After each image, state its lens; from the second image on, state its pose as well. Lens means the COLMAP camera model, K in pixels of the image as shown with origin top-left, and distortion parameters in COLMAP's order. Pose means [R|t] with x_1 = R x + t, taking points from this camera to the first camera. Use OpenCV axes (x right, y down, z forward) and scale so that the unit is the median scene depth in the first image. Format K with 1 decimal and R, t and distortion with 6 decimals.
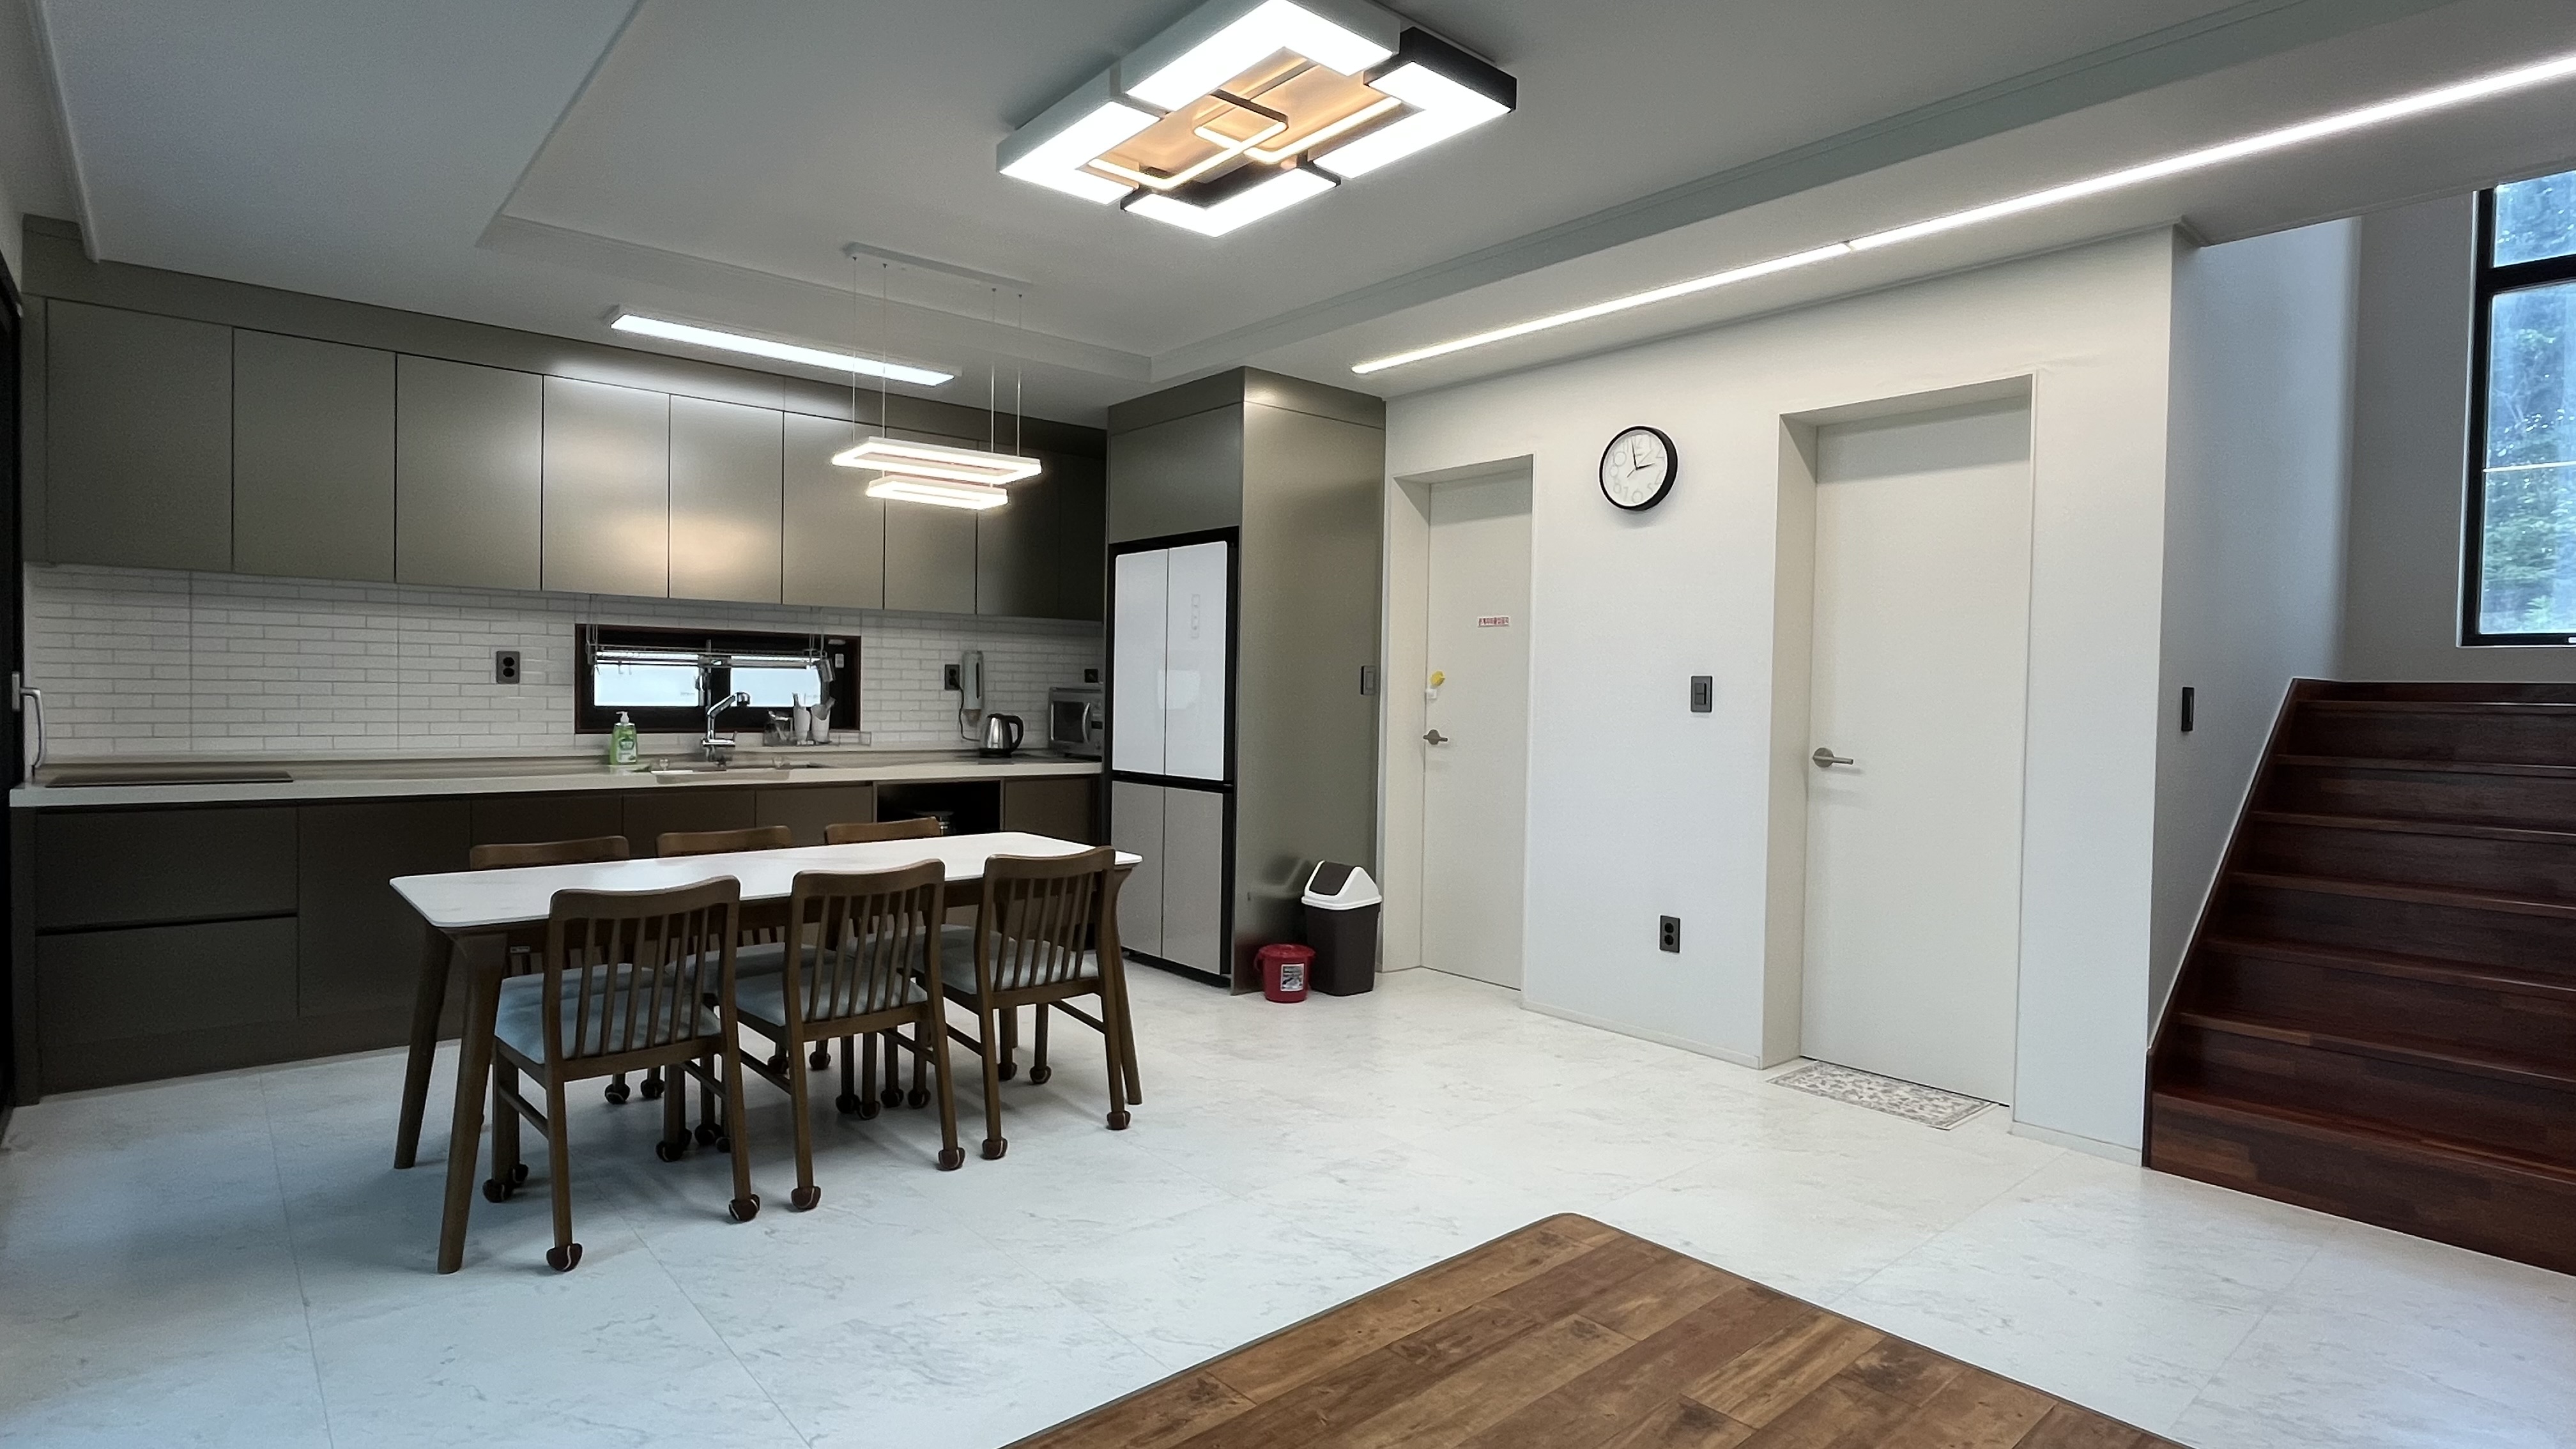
lens RADIAL K [[1274.5, 0, 1282.3], [0, 1274.5, 715.7], [0, 0, 1]] dist [0.000091, -0.000354]
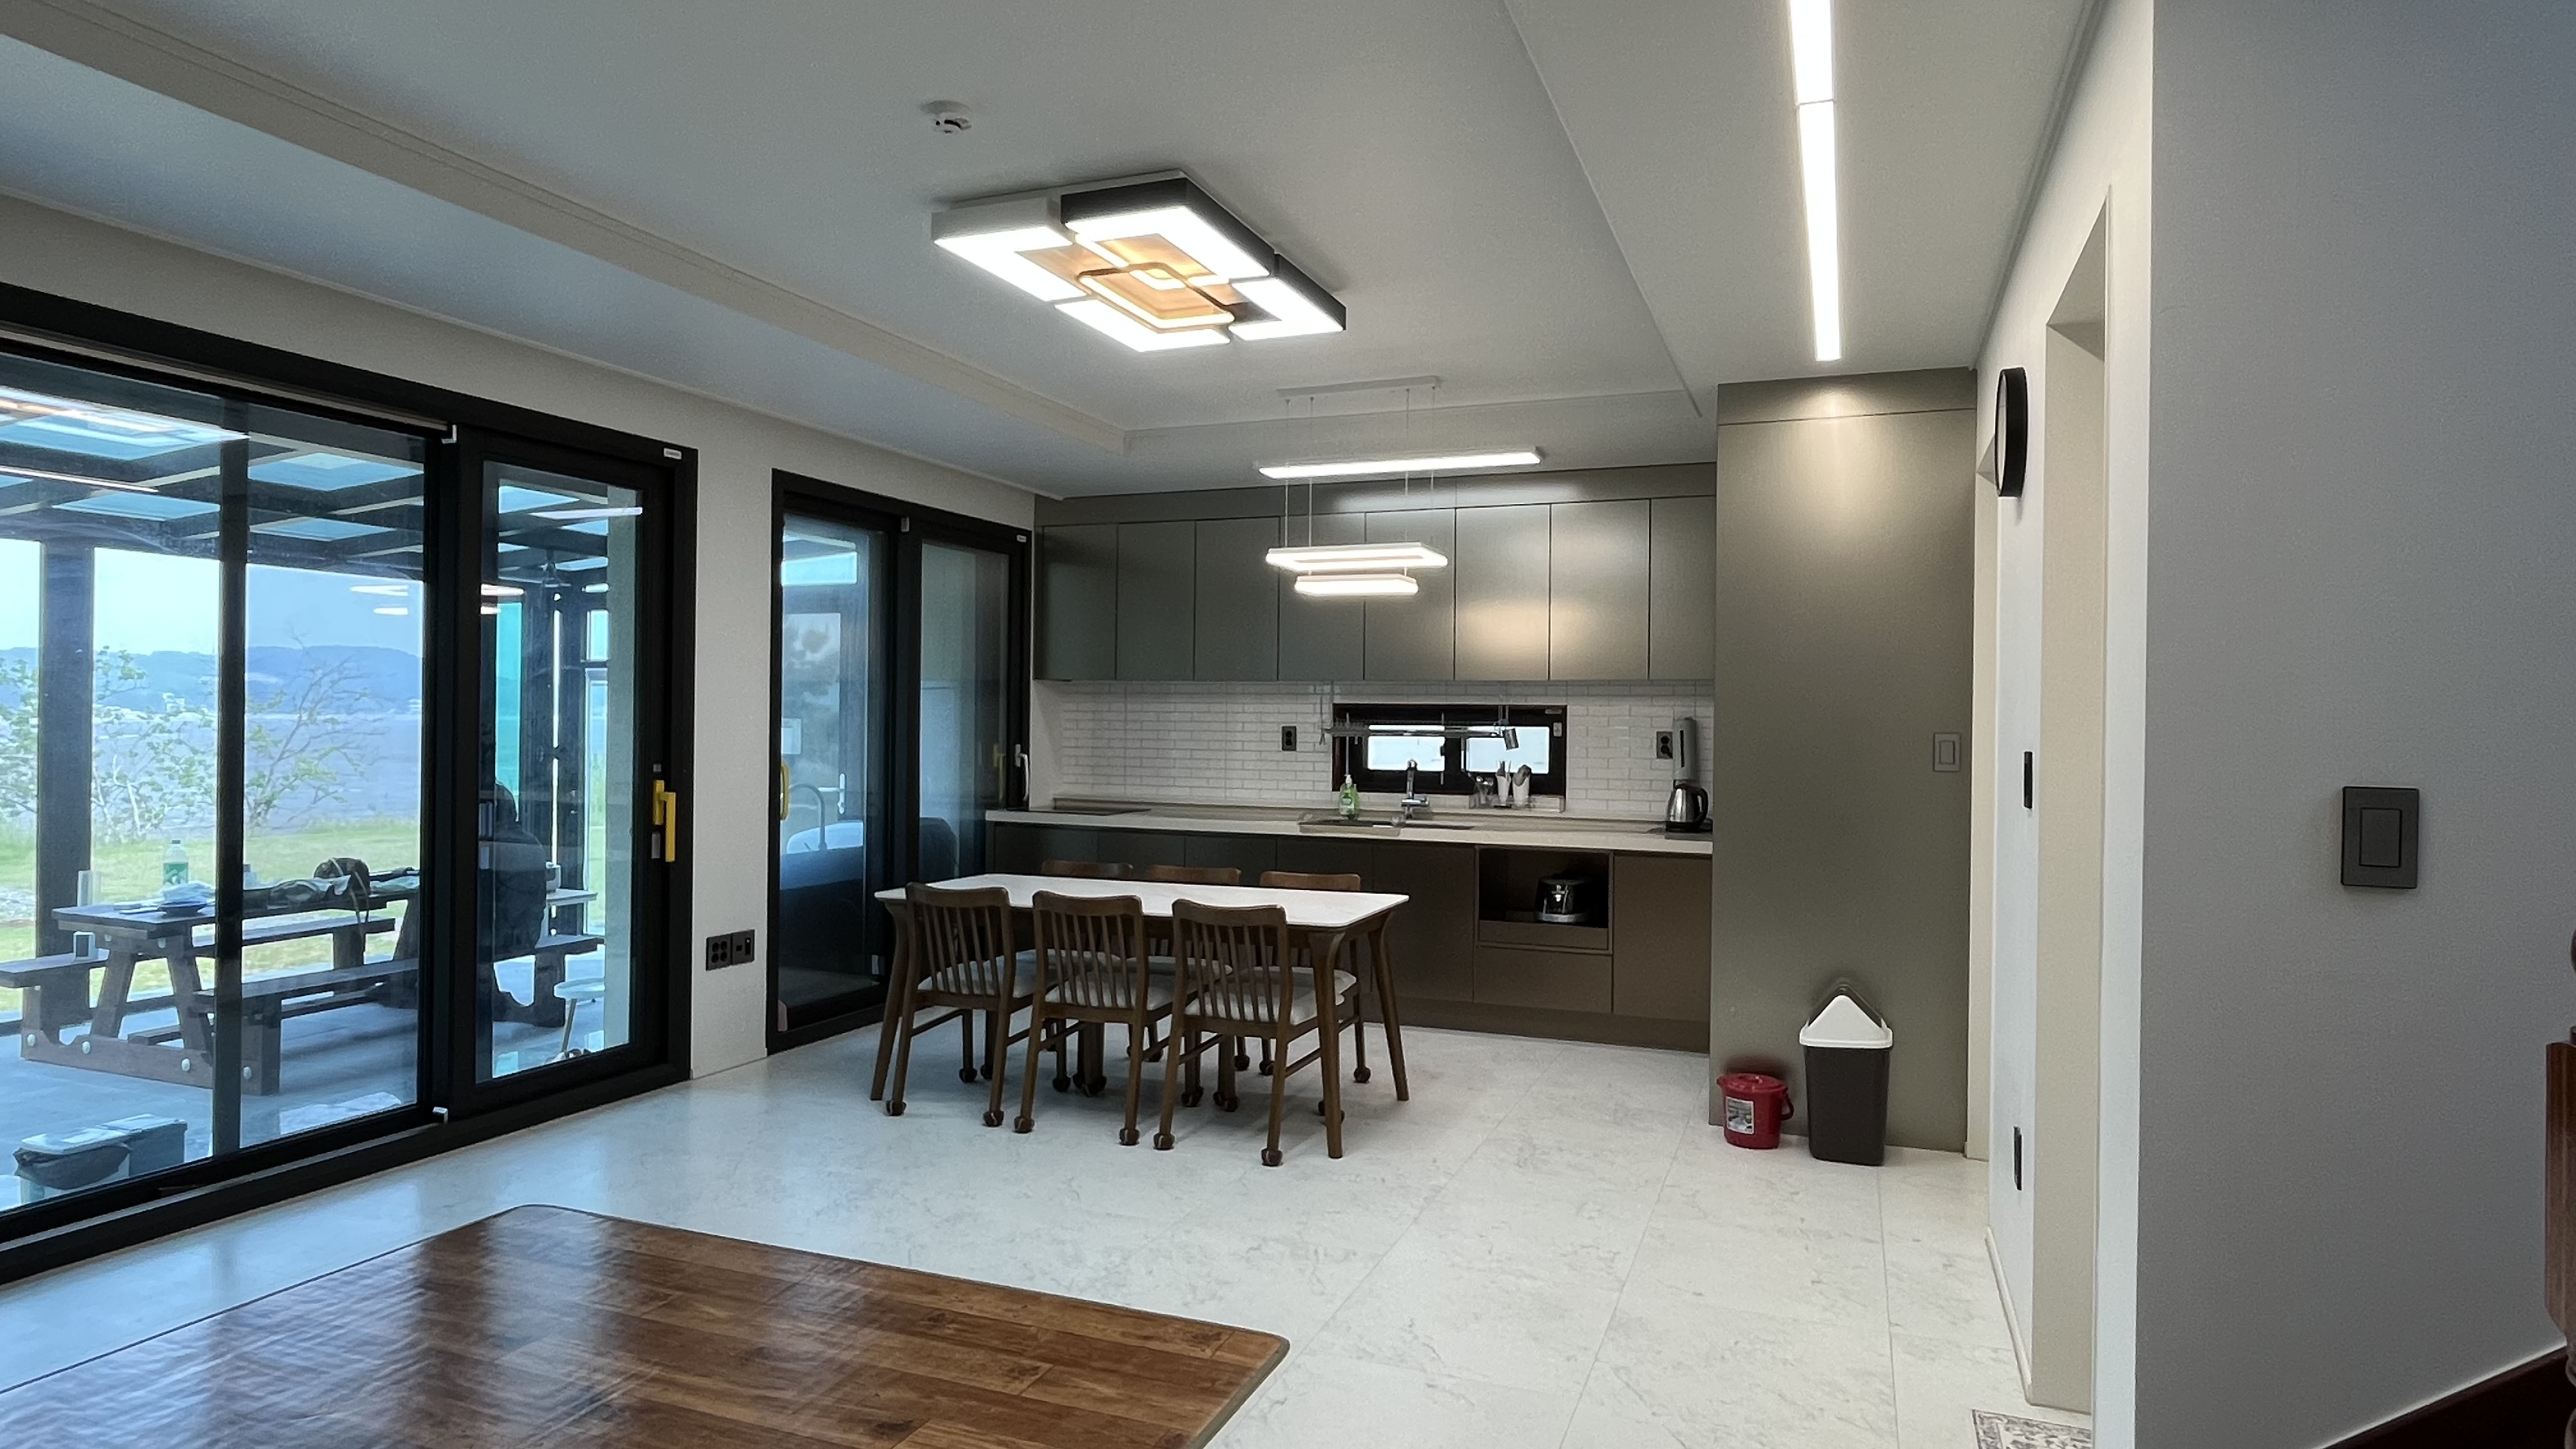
lens RADIAL K [[1450.7, 0, 1290.8], [0, 1450.7, 715.8], [0, 0, 1]] dist [-0.000362, 0.000046]
pose [[0.462390, -0.016192, -0.886529, 0.659580], [-0.021606, 0.999331, -0.029522, -0.015945], [0.886413, 0.032805, 0.461730, 0.287685]]
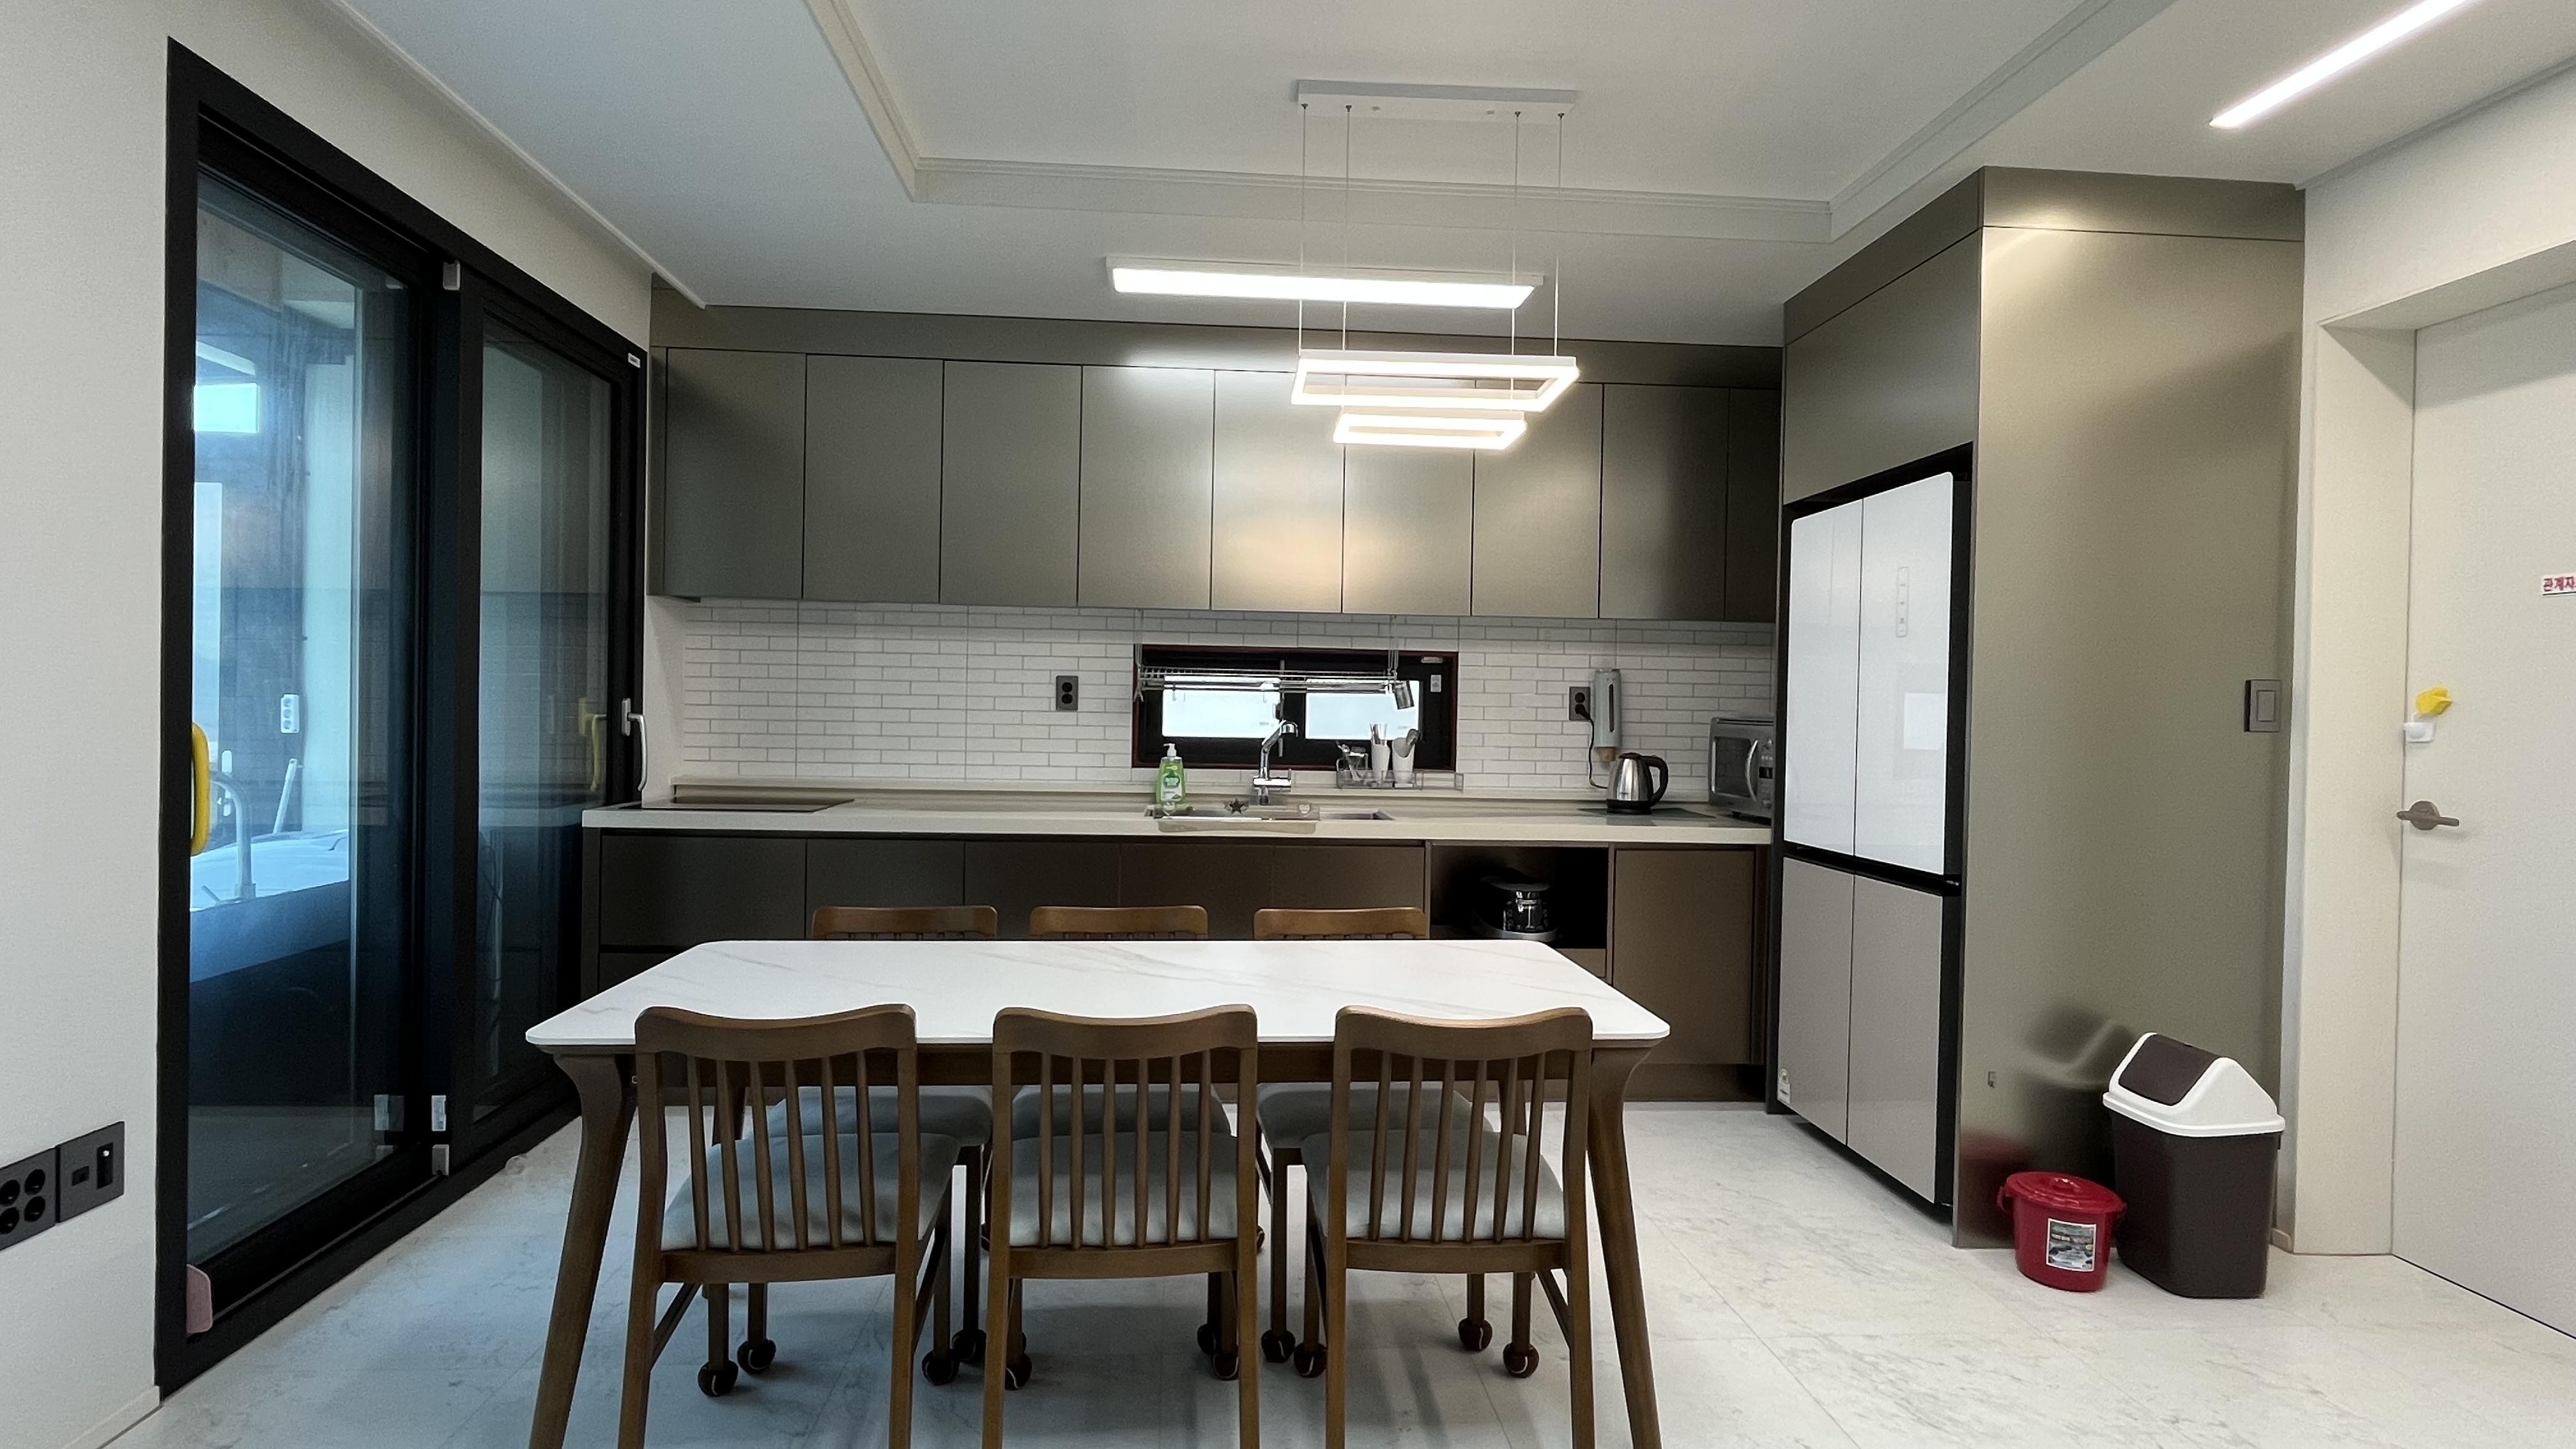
lens RADIAL K [[1274.5, 0, 1282.3], [0, 1274.5, 715.7], [0, 0, 1]] dist [0.000091, -0.000354]
pose [[0.804419, 0.002214, -0.594058, 0.056469], [-0.016923, 0.999673, -0.019190, -0.006292], [0.593821, 0.025490, 0.804194, 0.327639]]
